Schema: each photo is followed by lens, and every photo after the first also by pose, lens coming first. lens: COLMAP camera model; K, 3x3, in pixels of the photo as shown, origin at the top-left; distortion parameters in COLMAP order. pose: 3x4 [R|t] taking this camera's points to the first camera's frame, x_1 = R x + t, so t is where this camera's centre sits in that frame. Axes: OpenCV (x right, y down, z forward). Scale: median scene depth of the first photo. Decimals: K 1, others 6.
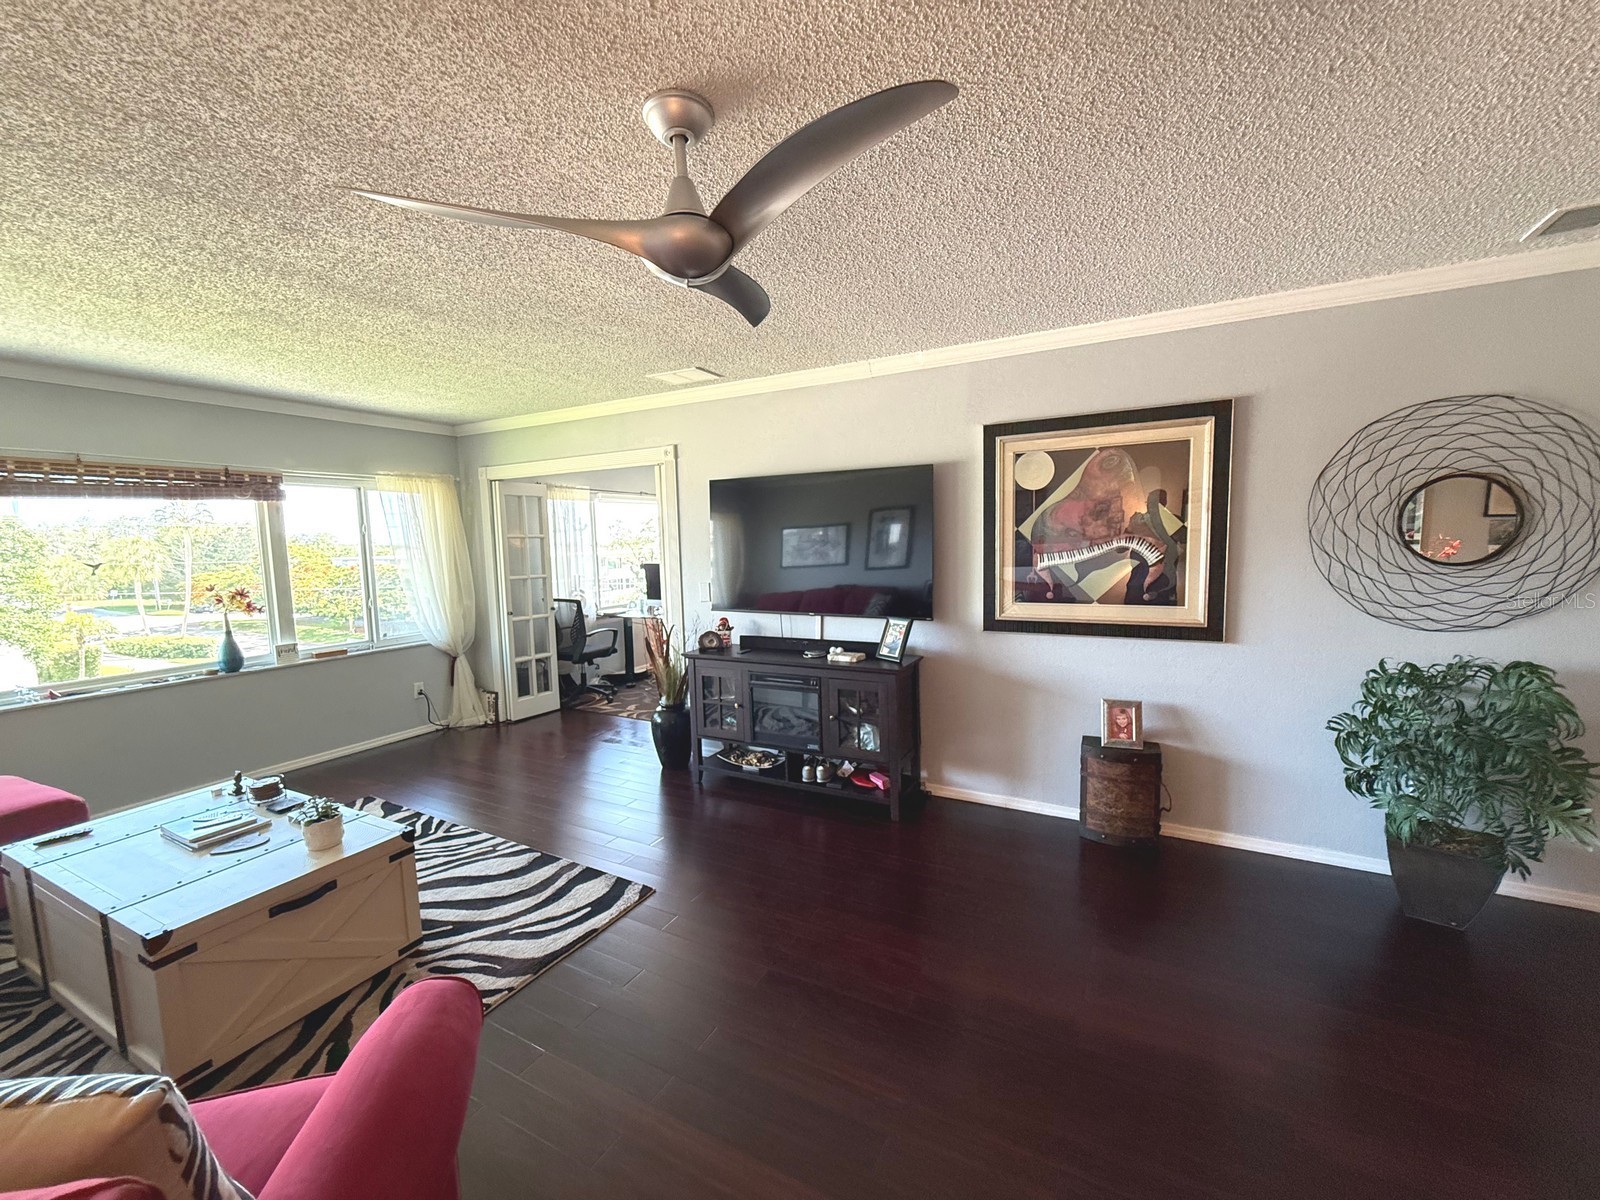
lens RADIAL K [[638.5, 0, 803.2], [0, 638.5, 601.0], [0, 0, 1]] dist [-0.000630, 0.000190]
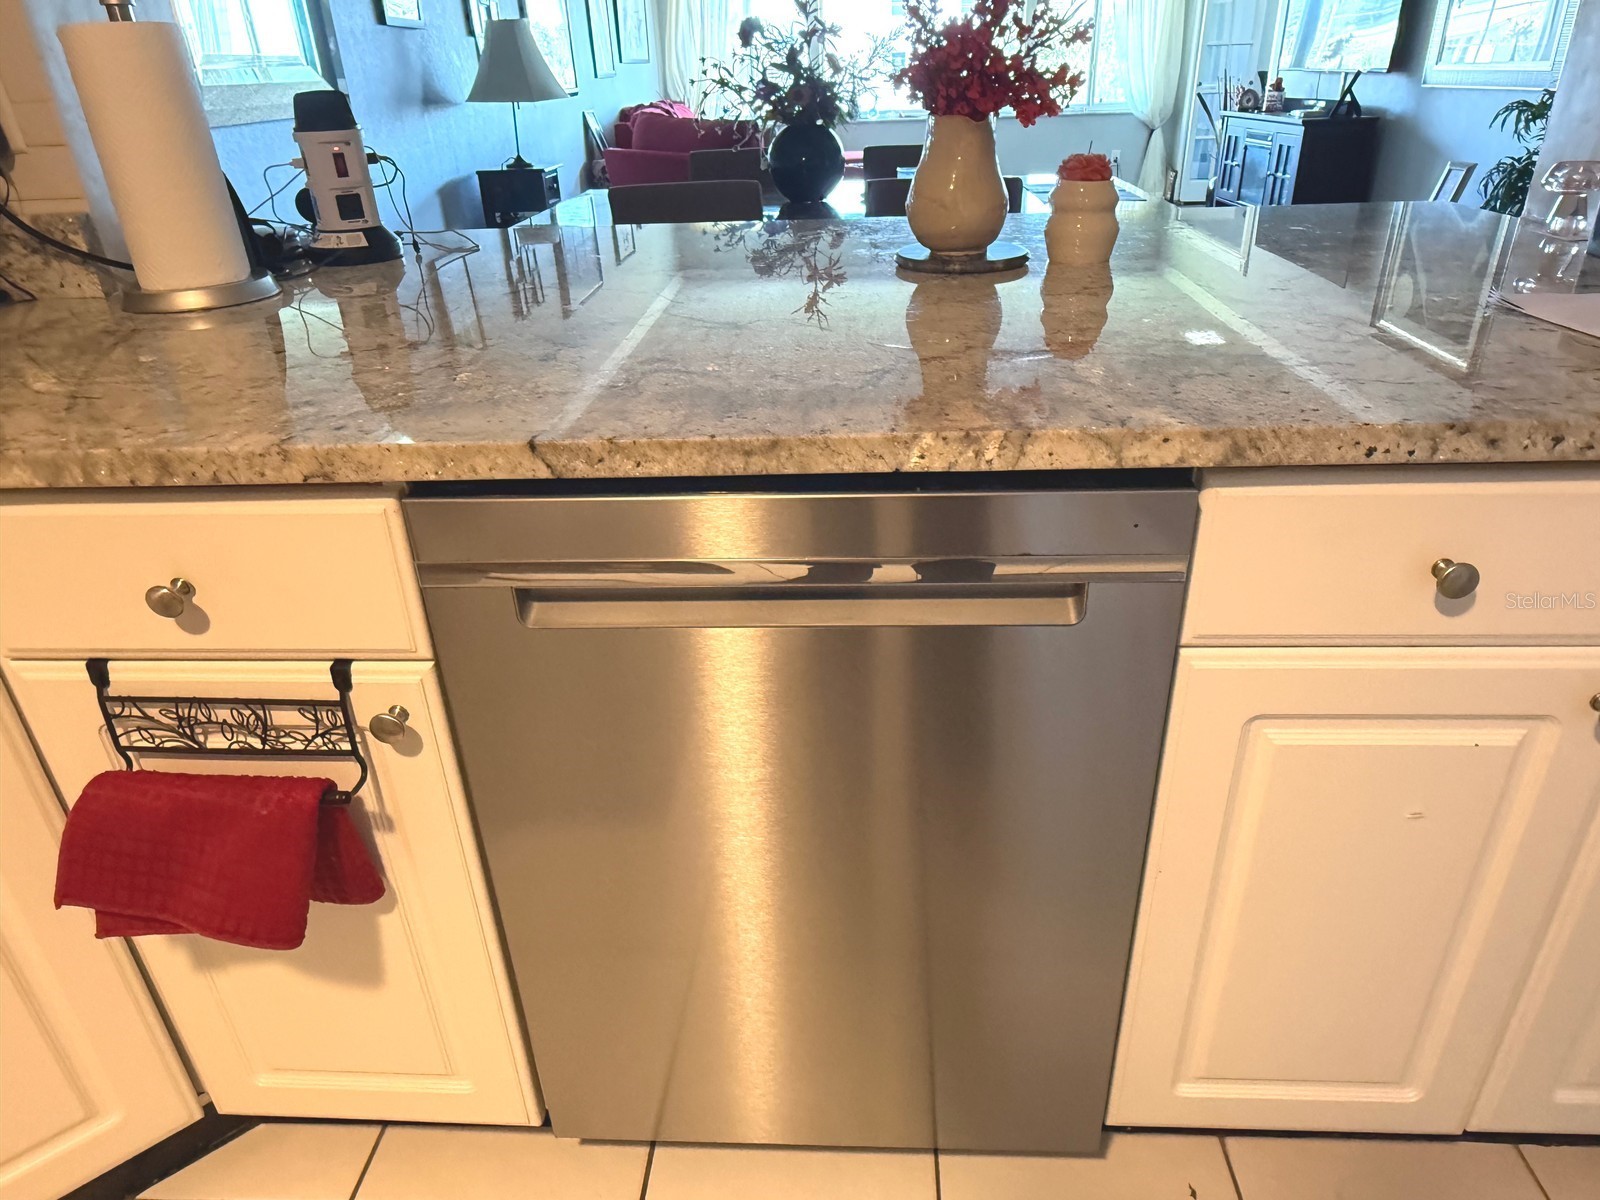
lens RADIAL K [[1024.4, 0, 816.7], [0, 1024.4, 599.6], [0, 0, 1]] dist [-0.000658, 0.000485]
pose [[0.437797, 0.421399, -0.794202, 1.410051], [-0.066117, 0.896054, 0.438995, 0.123811], [0.896640, -0.139680, 0.420151, -0.501353]]
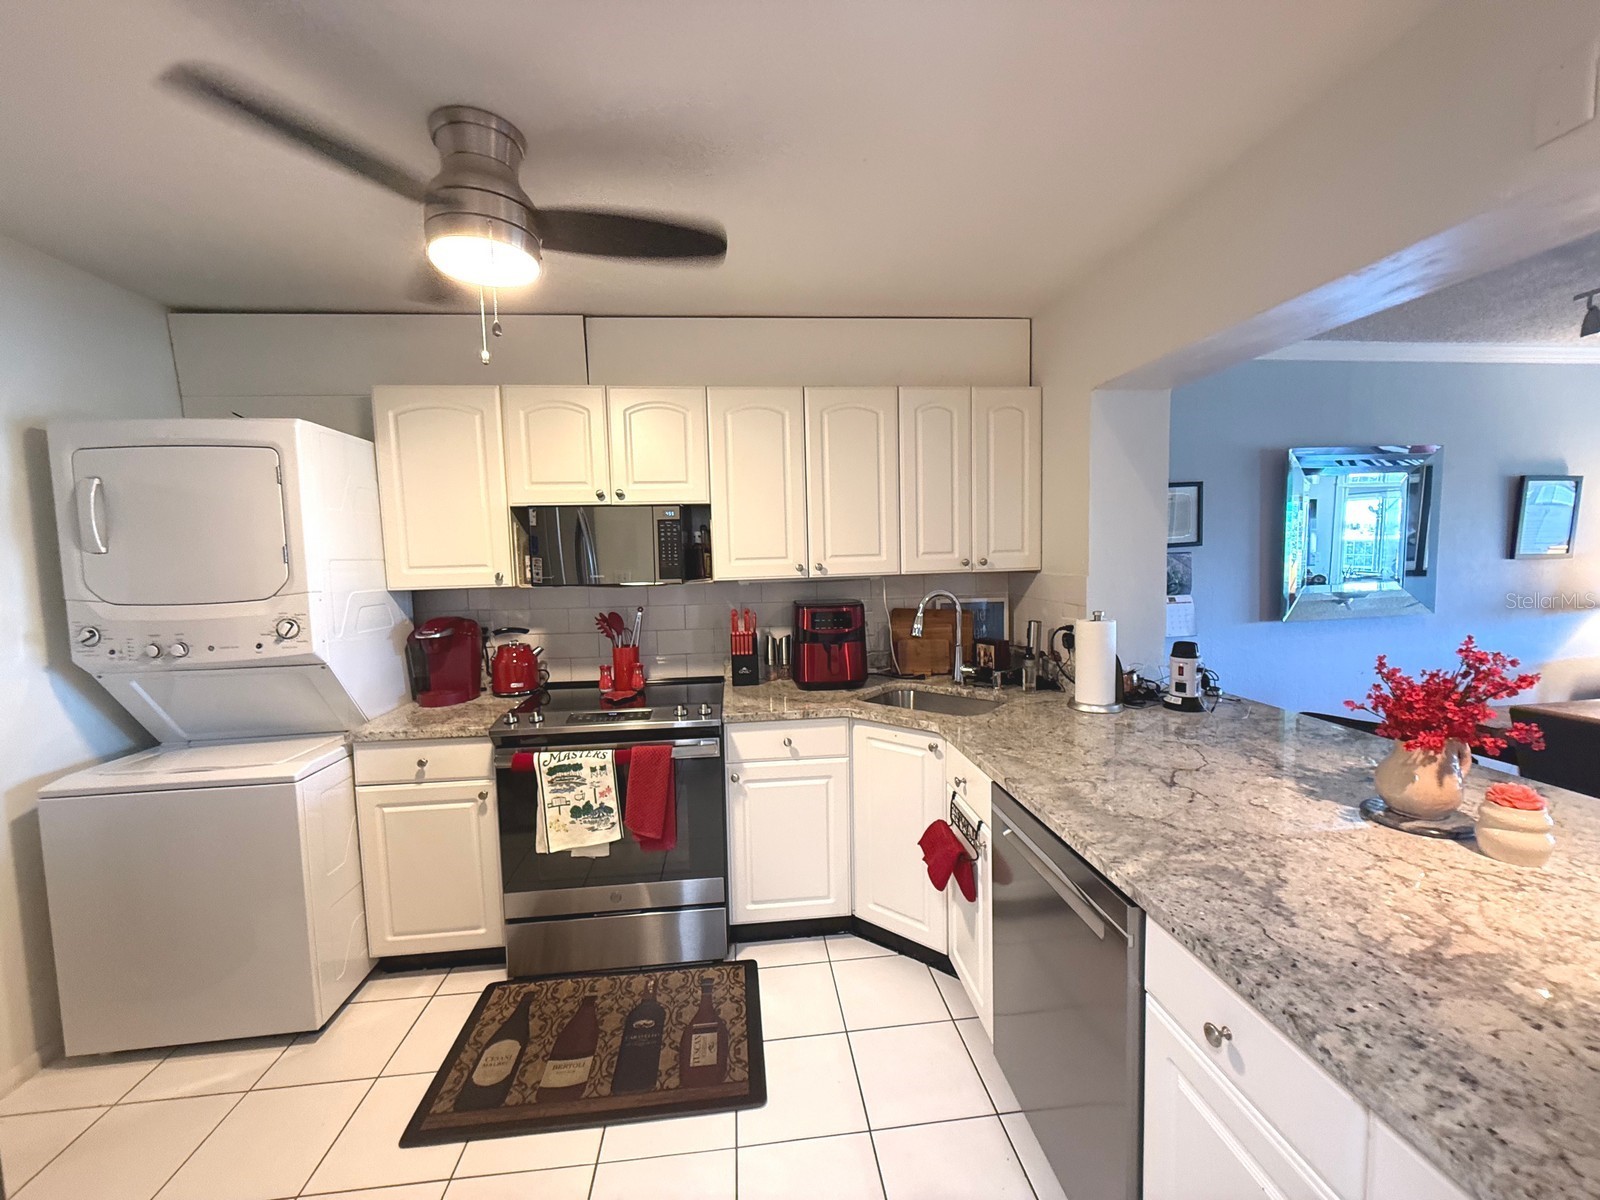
lens RADIAL K [[637.7, 0, 803.2], [0, 637.7, 601.3], [0, 0, 1]] dist [-0.000361, 0.000229]
pose [[-0.820348, 0.091417, -0.564511, 1.570829], [-0.011747, 0.984238, 0.176459, -0.018556], [0.571745, 0.151388, -0.806343, -0.177185]]
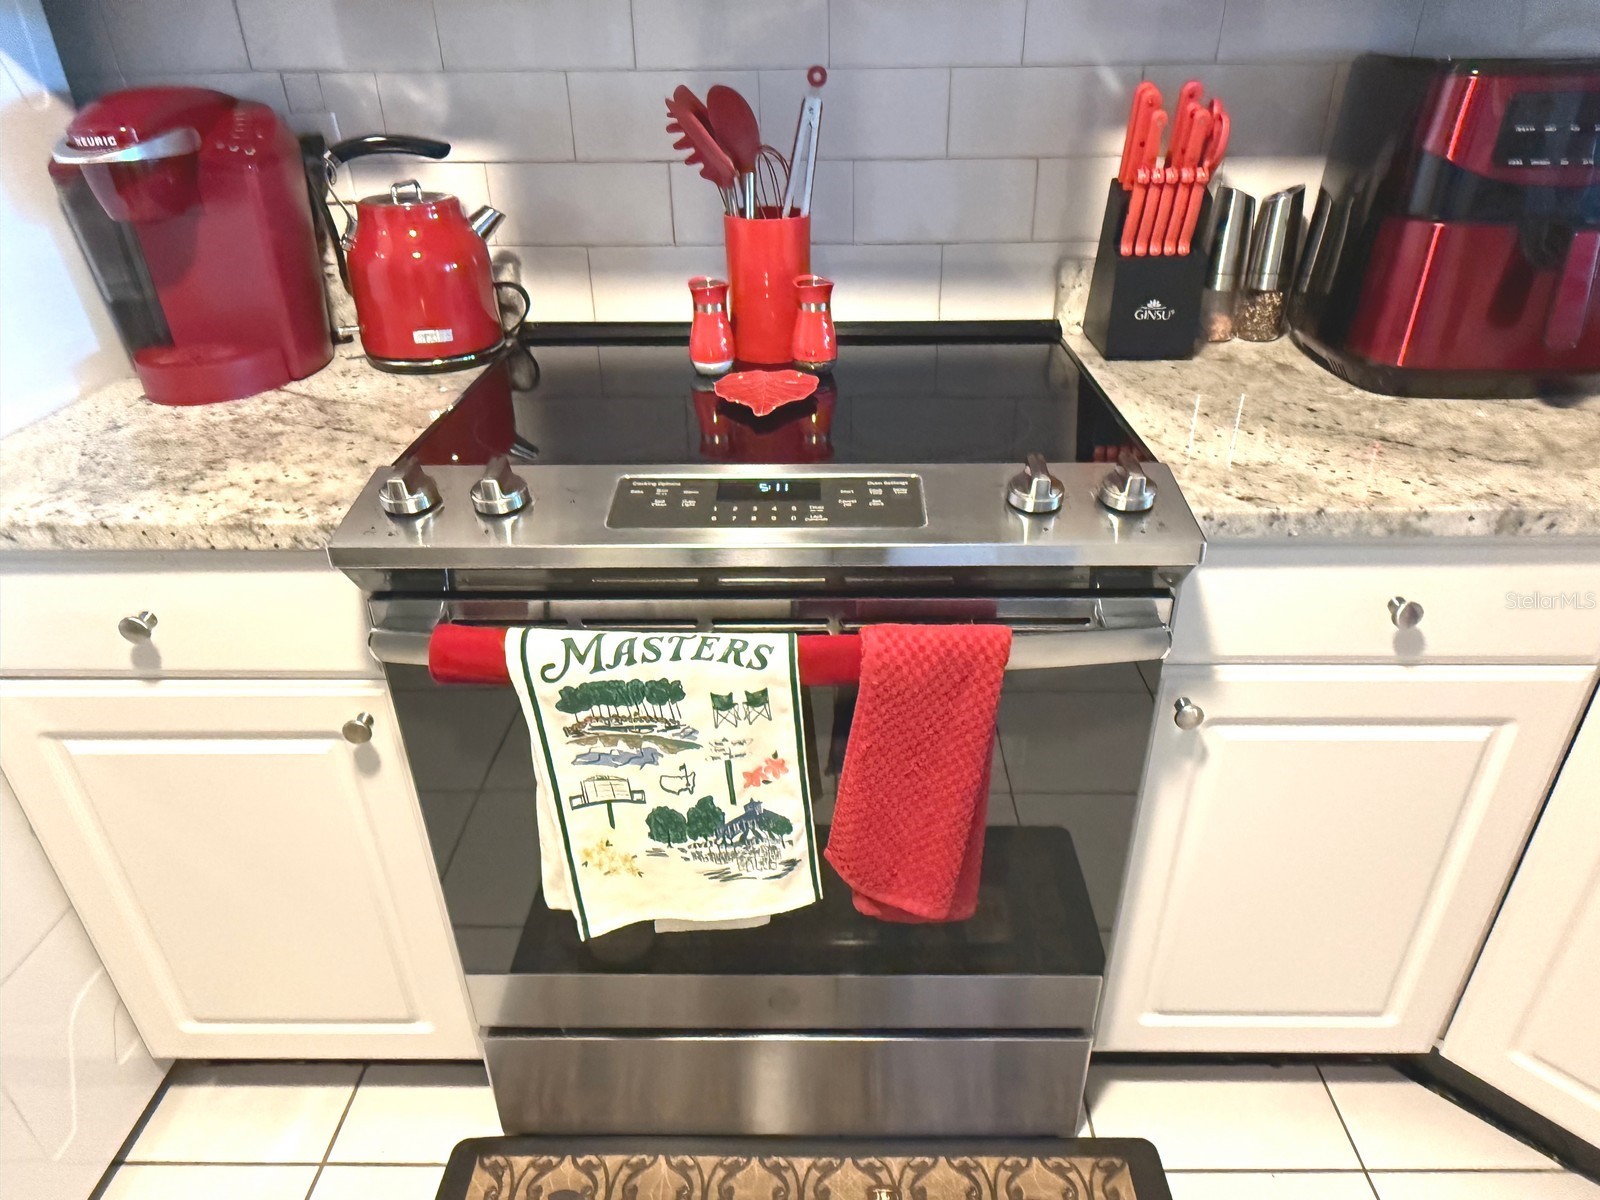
lens RADIAL K [[1024.4, 0, 816.7], [0, 1024.4, 599.6], [0, 0, 1]] dist [-0.000658, 0.000485]
pose [[-0.882722, 0.263598, -0.388997, 1.475259], [-0.010114, 0.816985, 0.576571, 0.080547], [0.469787, 0.512886, -0.718504, -0.594417]]
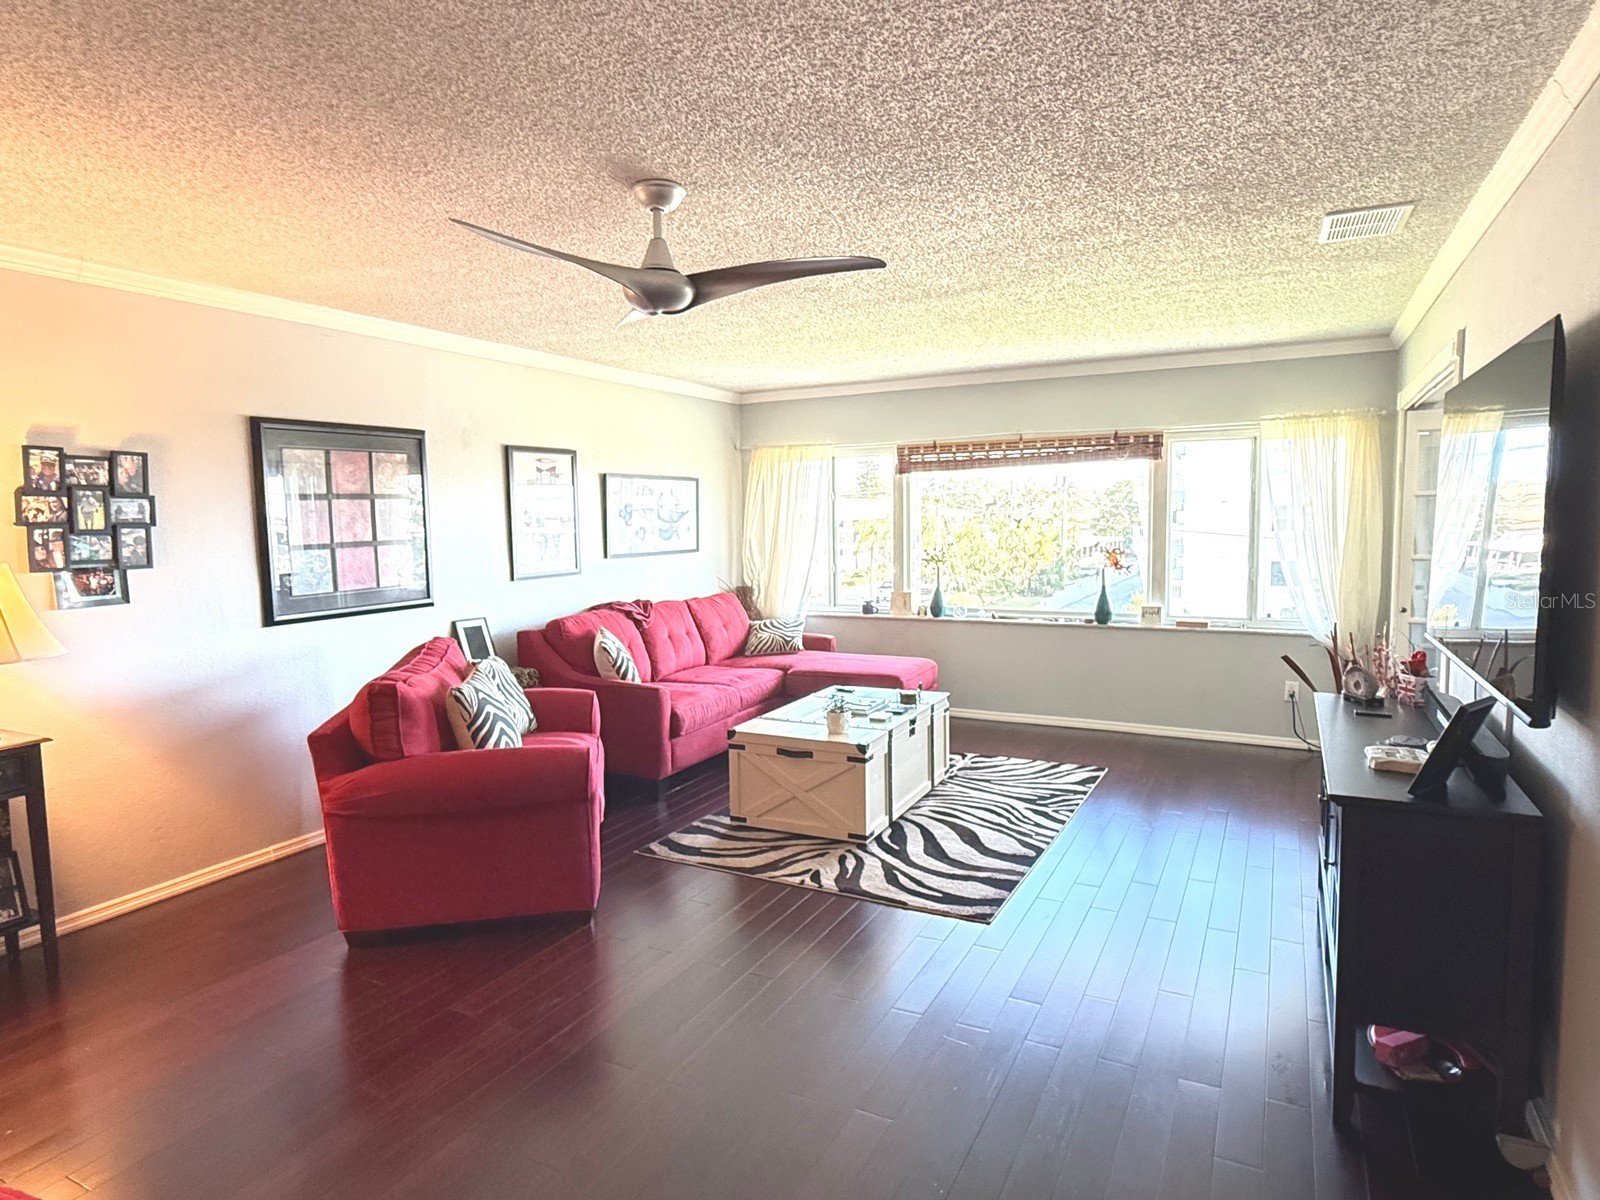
lens RADIAL K [[923.6, 0, 803.3], [0, 923.6, 595.8], [0, 0, 1]] dist [-0.000597, 0.000563]
pose [[0.012102, 0.109447, -0.993919, 0.772001], [-0.086443, 0.990385, 0.108005, -0.072111], [0.996183, 0.084610, 0.021447, 0.572641]]
